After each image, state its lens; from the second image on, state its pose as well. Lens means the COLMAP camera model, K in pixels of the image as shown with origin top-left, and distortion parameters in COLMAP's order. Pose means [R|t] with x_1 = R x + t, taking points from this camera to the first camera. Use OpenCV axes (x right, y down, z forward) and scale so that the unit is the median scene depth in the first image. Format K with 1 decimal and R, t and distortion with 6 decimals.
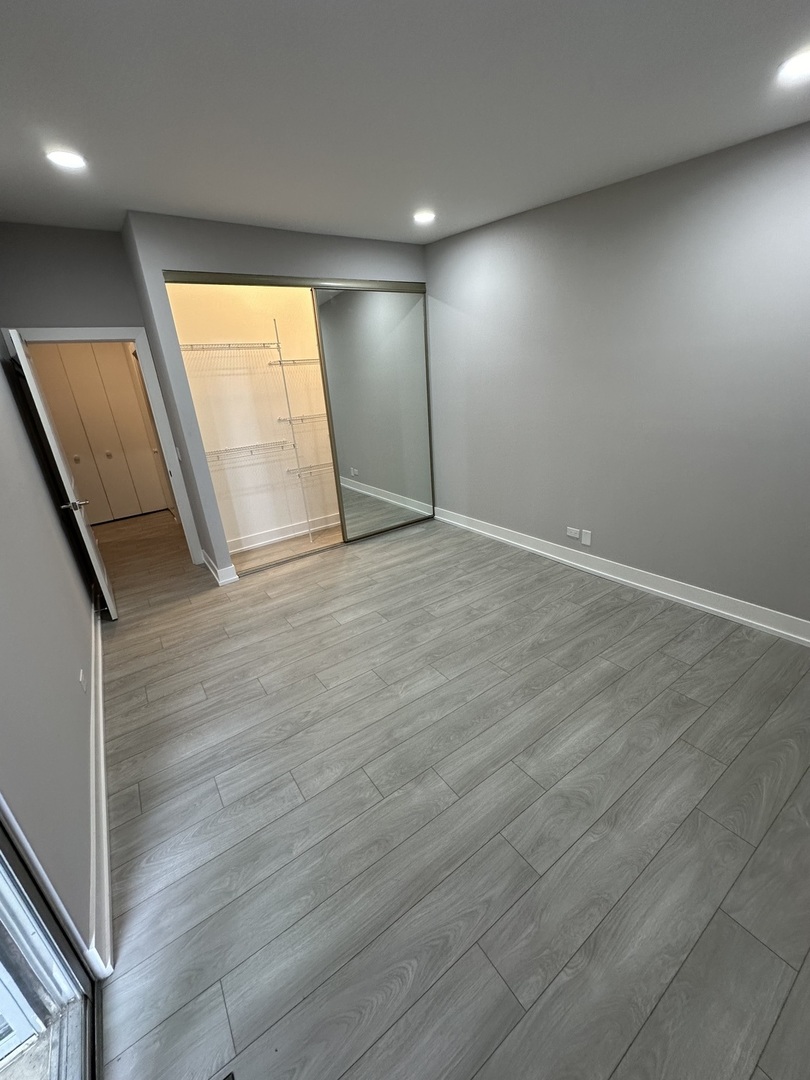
lens RADIAL K [[431.7, 0, 406.5], [0, 431.7, 537.0], [0, 0, 1]] dist [0.000615, 0.001443]
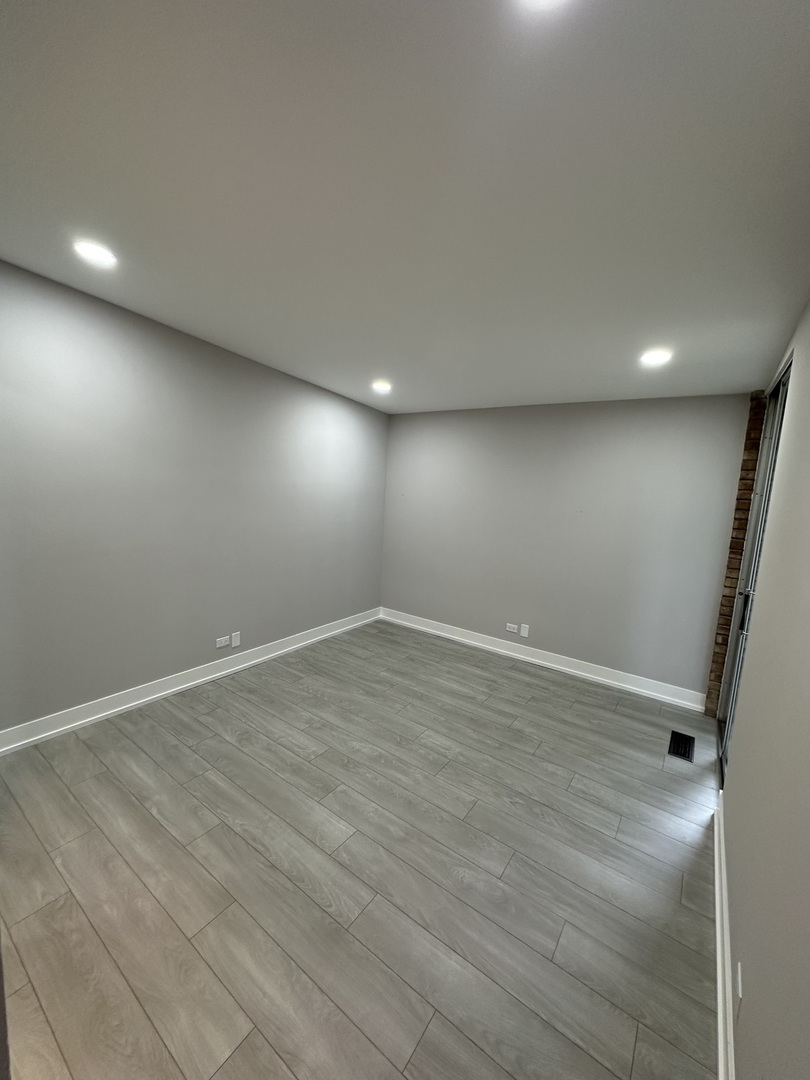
lens RADIAL K [[431.7, 0, 401.5], [0, 431.7, 542.7], [0, 0, 1]] dist [0.000615, 0.001443]
pose [[-0.338126, -0.074977, 0.938109, -0.871257], [0.300255, 0.936132, 0.183041, -0.365987], [-0.891918, 0.343563, -0.294019, 1.088197]]
